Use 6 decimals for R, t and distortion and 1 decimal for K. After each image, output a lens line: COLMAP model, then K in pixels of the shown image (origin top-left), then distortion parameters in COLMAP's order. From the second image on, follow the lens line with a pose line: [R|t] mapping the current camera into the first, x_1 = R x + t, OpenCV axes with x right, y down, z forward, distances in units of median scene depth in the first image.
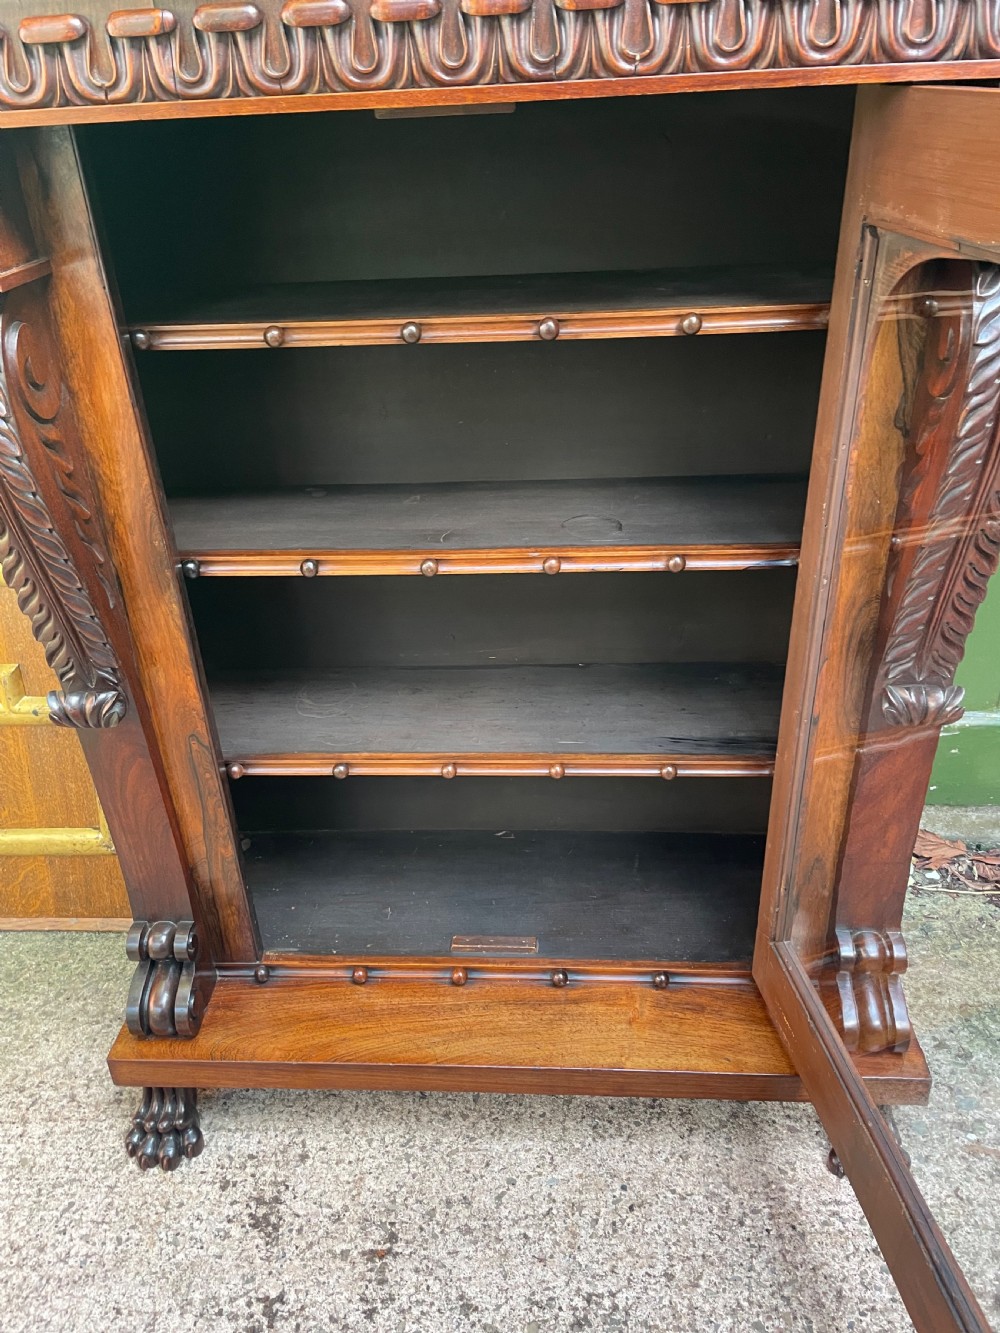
lens RADIAL K [[1004.9, 0, 493.7], [0, 1004.9, 653.7], [0, 0, 1]] dist [0.084472, -0.117097]
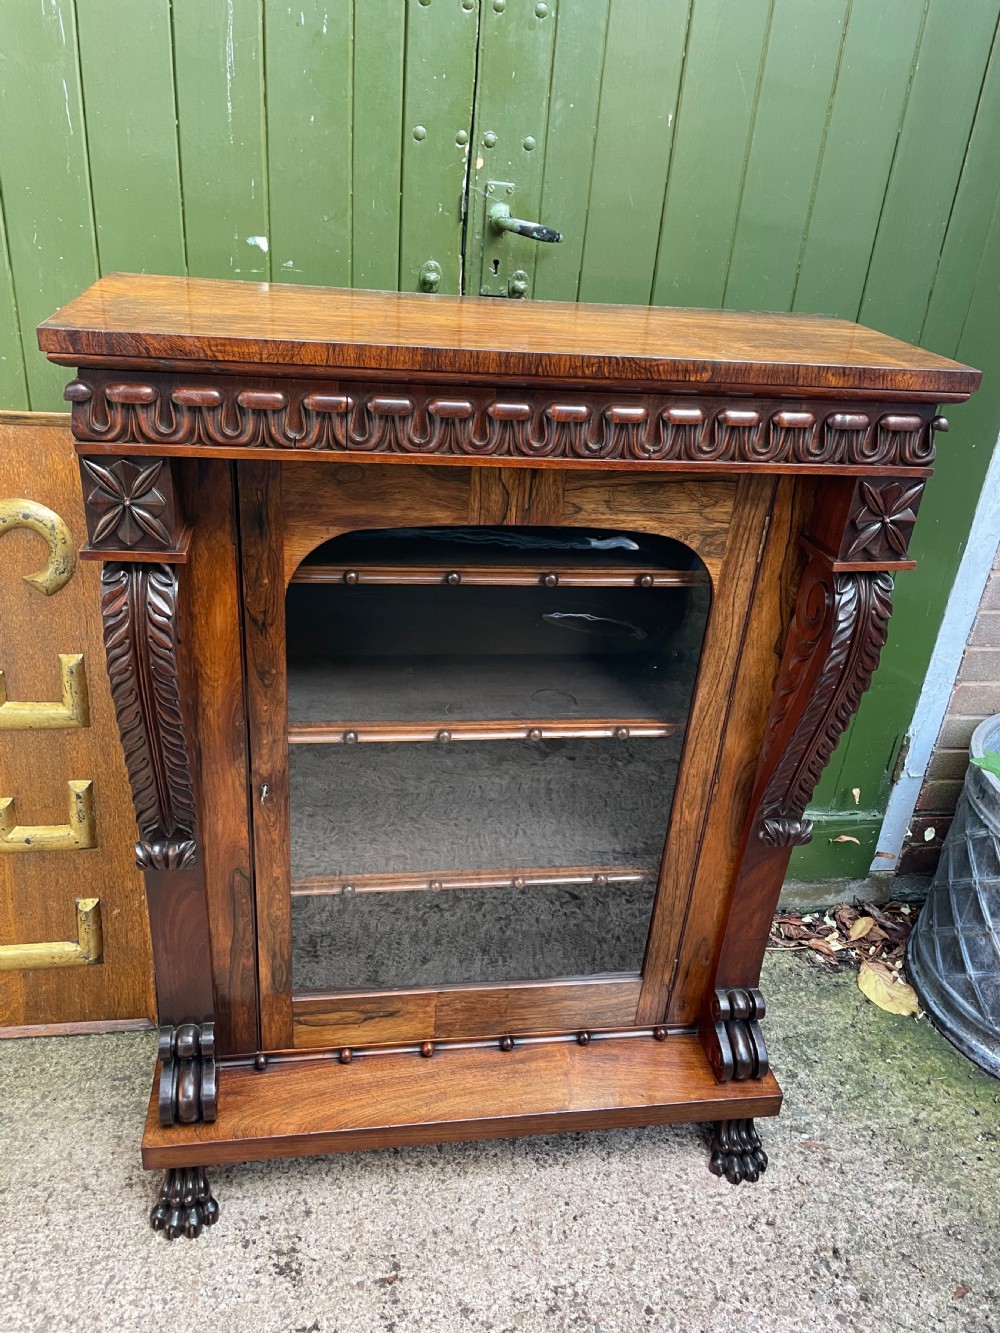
lens RADIAL K [[1007.1, 0, 500.6], [0, 1007.1, 658.6], [0, 0, 1]] dist [0.088141, -0.117860]
pose [[0.969314, 0.007085, 0.245723, -0.282597], [0.002244, 0.999288, -0.037663, -0.122978], [-0.245815, 0.037058, 0.968608, -0.270378]]
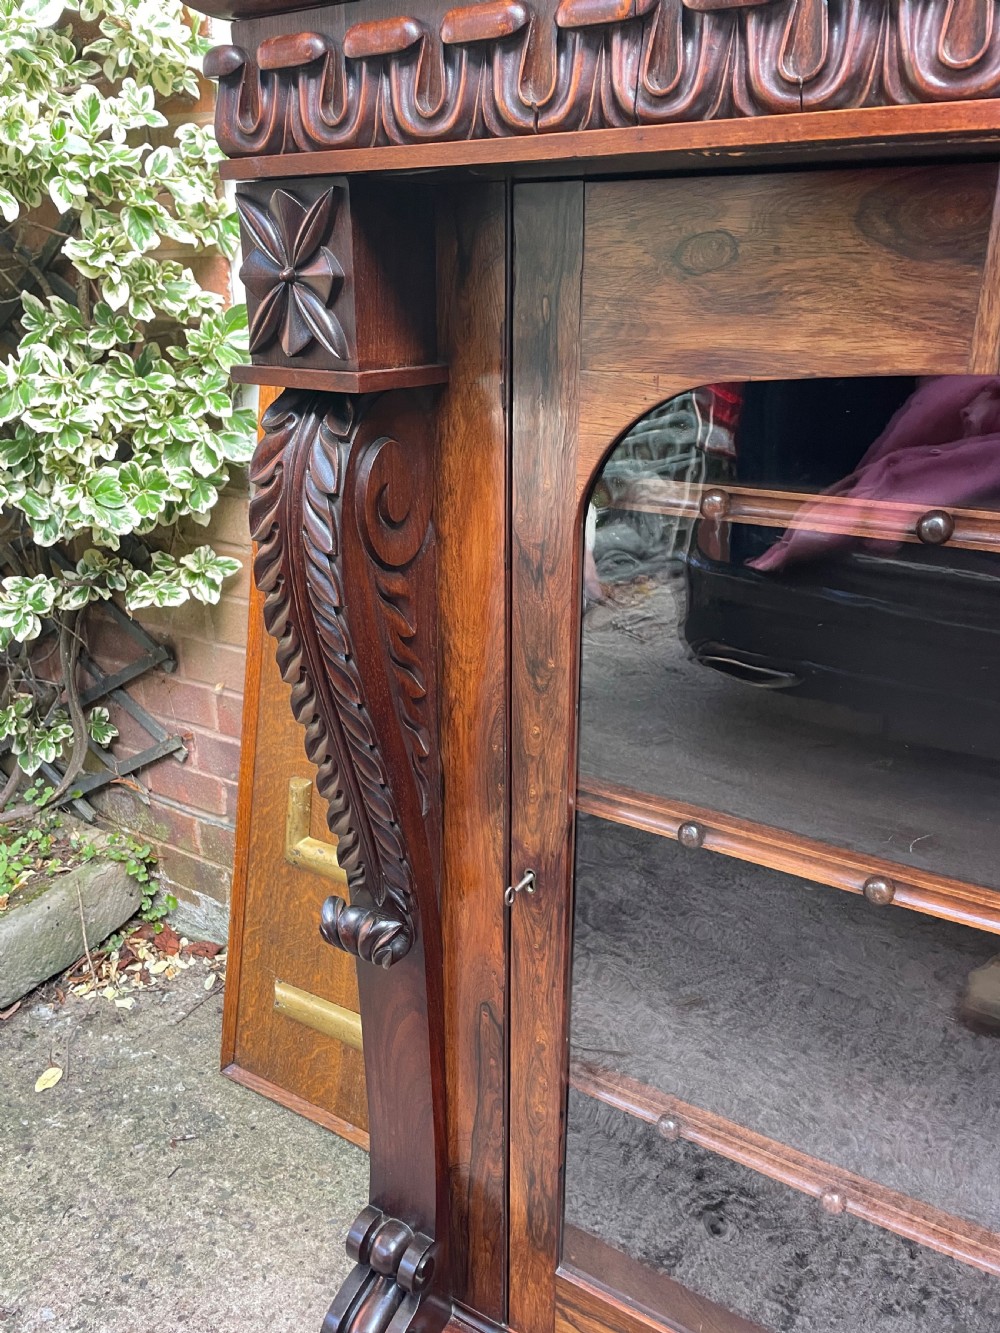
lens RADIAL K [[1012.7, 0, 499.8], [0, 1012.7, 676.3], [0, 0, 1]] dist [0.087142, -0.116964]
pose [[0.877745, 0.213913, -0.428725, -0.022115], [-0.272051, 0.959080, -0.078445, -0.088466], [0.394402, 0.185490, 0.900023, 0.286110]]
